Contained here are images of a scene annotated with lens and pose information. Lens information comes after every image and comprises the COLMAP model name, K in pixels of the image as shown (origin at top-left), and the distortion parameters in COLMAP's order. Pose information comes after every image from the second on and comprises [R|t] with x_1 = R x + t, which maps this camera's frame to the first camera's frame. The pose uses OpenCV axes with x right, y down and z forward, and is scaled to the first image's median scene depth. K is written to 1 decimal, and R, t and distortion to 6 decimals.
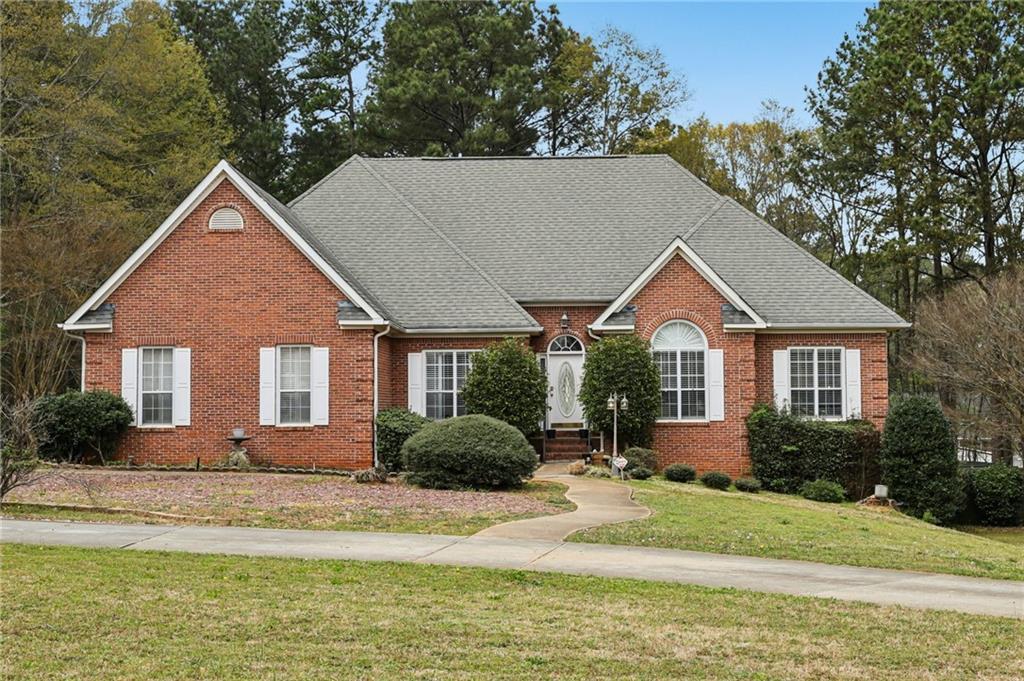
lens RADIAL K [[1493.7, 0, 515.4], [0, 1493.7, 344.2], [0, 0, 1]] dist [0.018033, 0.000000]
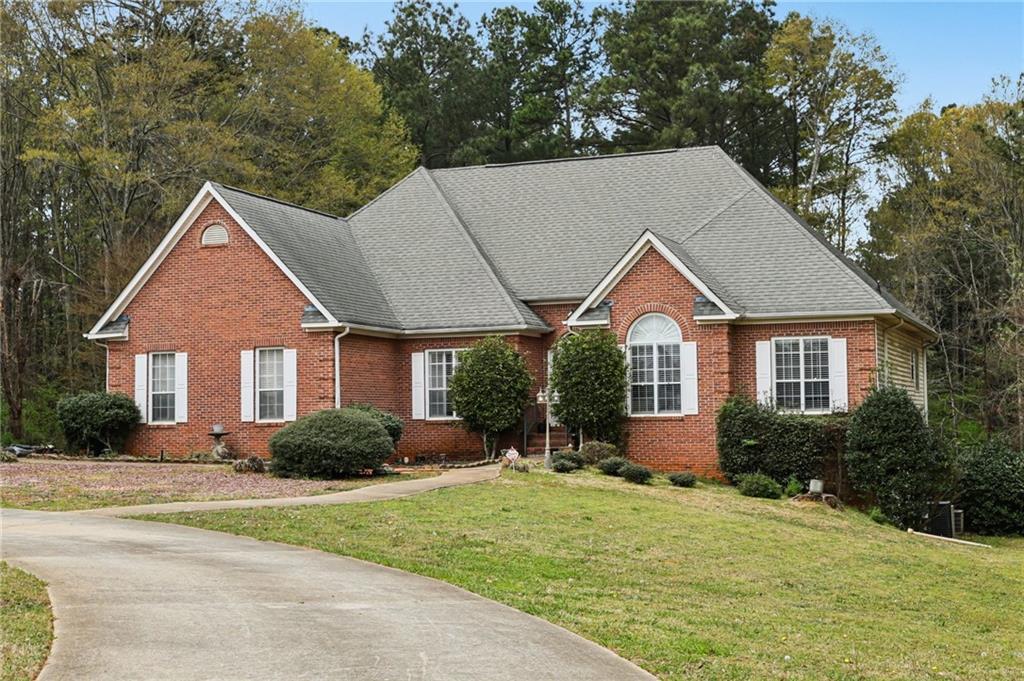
lens RADIAL K [[1493.7, 0, 511.5], [0, 1493.7, 338.2], [0, 0, 1]] dist [0.018033, 0.000000]
pose [[0.940080, -0.026084, -0.339954, 0.368207], [0.022893, 0.999648, -0.013397, 0.011766], [0.340184, 0.004811, 0.940347, 0.035718]]
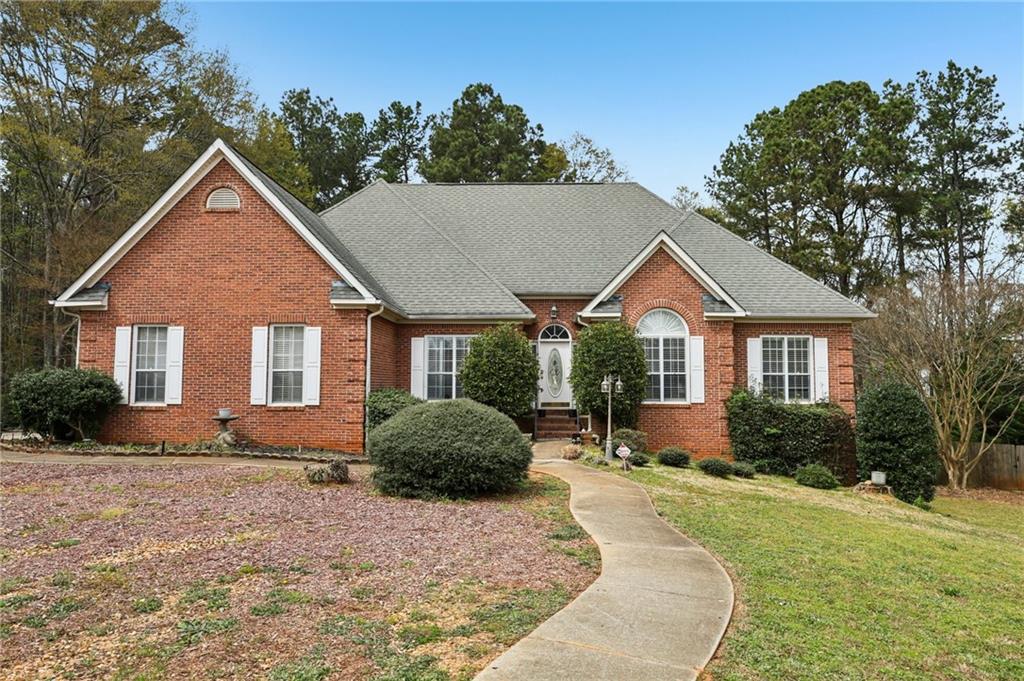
lens RADIAL K [[729.3, 0, 511.2], [0, 729.3, 337.8], [0, 0, 1]] dist [0.003350, 0.003585]
pose [[0.999946, 0.009578, -0.004116, 0.003247], [-0.009668, 0.999705, -0.022279, 0.017987], [0.003902, 0.022318, 0.999743, 0.488595]]
